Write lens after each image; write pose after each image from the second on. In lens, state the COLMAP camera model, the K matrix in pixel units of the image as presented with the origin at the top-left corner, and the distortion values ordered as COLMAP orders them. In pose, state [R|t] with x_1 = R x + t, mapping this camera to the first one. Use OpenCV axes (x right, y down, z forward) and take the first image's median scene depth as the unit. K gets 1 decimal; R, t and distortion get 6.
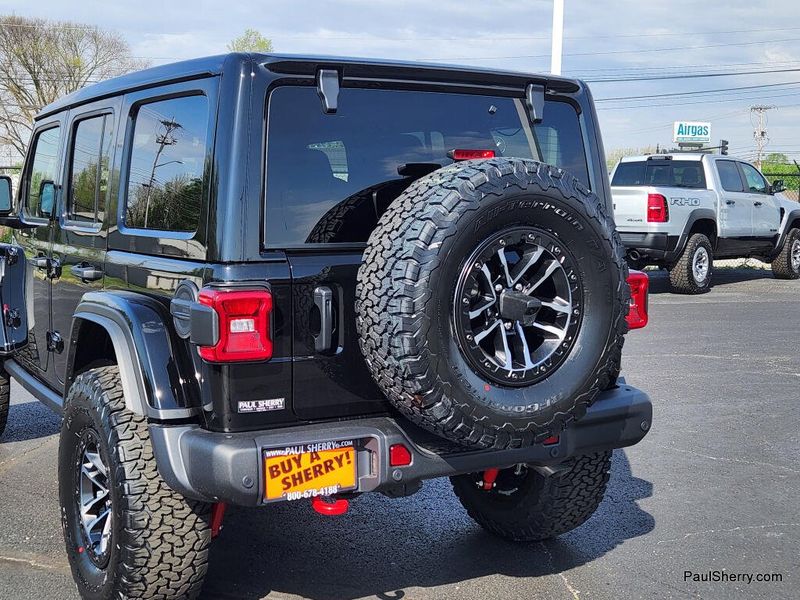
lens RADIAL K [[1088.1, 0, 379.8], [0, 1088.1, 299.4], [0, 0, 1]] dist [0.105845, -0.138792]
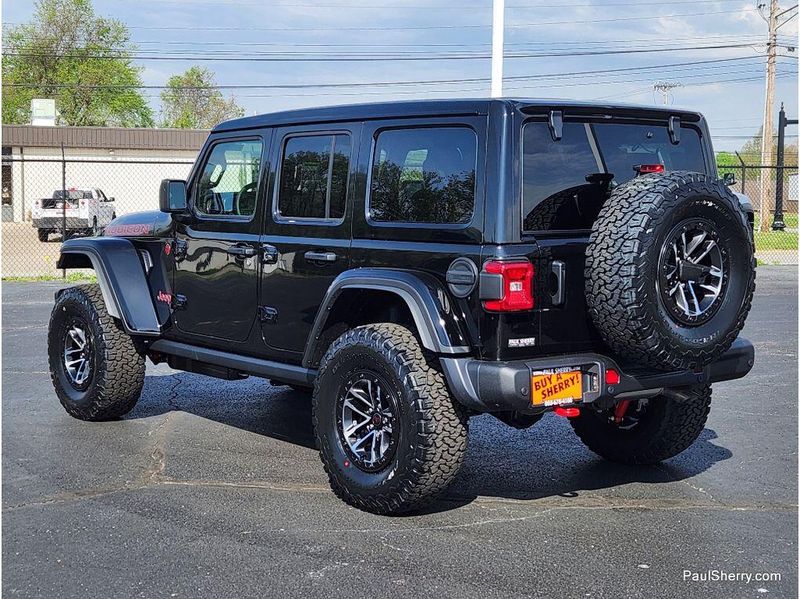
lens RADIAL K [[1331.2, 0, 398.2], [0, 1331.2, 276.4], [0, 0, 1]] dist [0.146206, -0.175702]
pose [[0.990170, -0.012356, 0.139323, -0.514591], [0.016213, 0.999515, -0.026585, 0.053806], [-0.138927, 0.028582, 0.989890, -0.730007]]
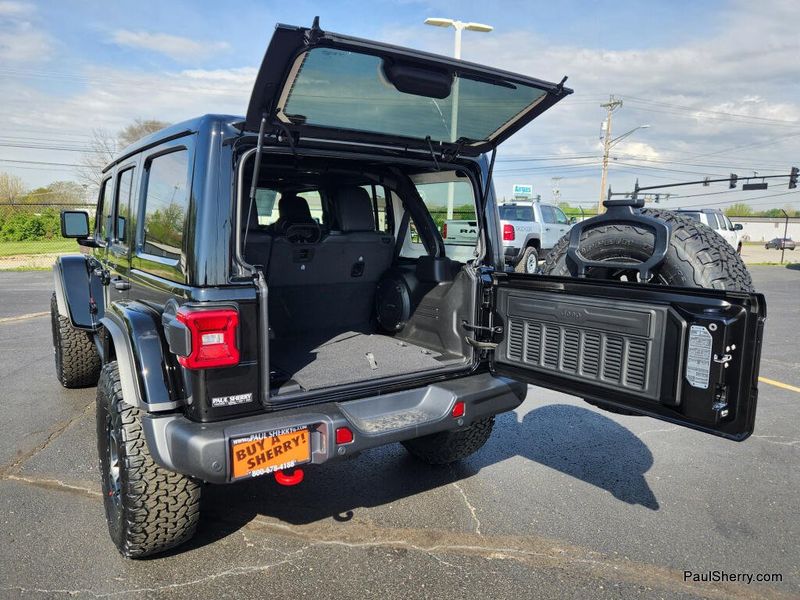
lens RADIAL K [[579.7, 0, 400.0], [0, 579.7, 300.0], [0, 0, 1]] dist [0.029717, -0.003848]
pose [[0.997297, -0.001137, 0.073474, 0.034608], [-0.001671, 0.999271, 0.038147, -0.043215], [-0.073463, -0.038167, 0.996567, 0.323389]]
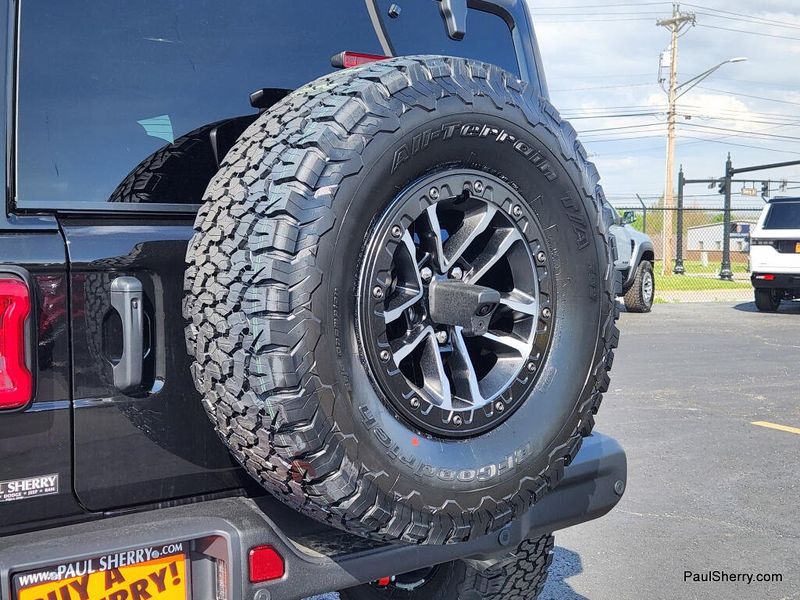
lens RADIAL K [[1088.1, 0, 379.8], [0, 1088.1, 299.4], [0, 0, 1]] dist [0.105845, -0.138792]
pose [[0.988898, -0.017978, 0.147502, -0.005041], [0.024414, 0.998822, -0.041937, 0.028249], [-0.146574, 0.045072, 0.988172, 0.410985]]
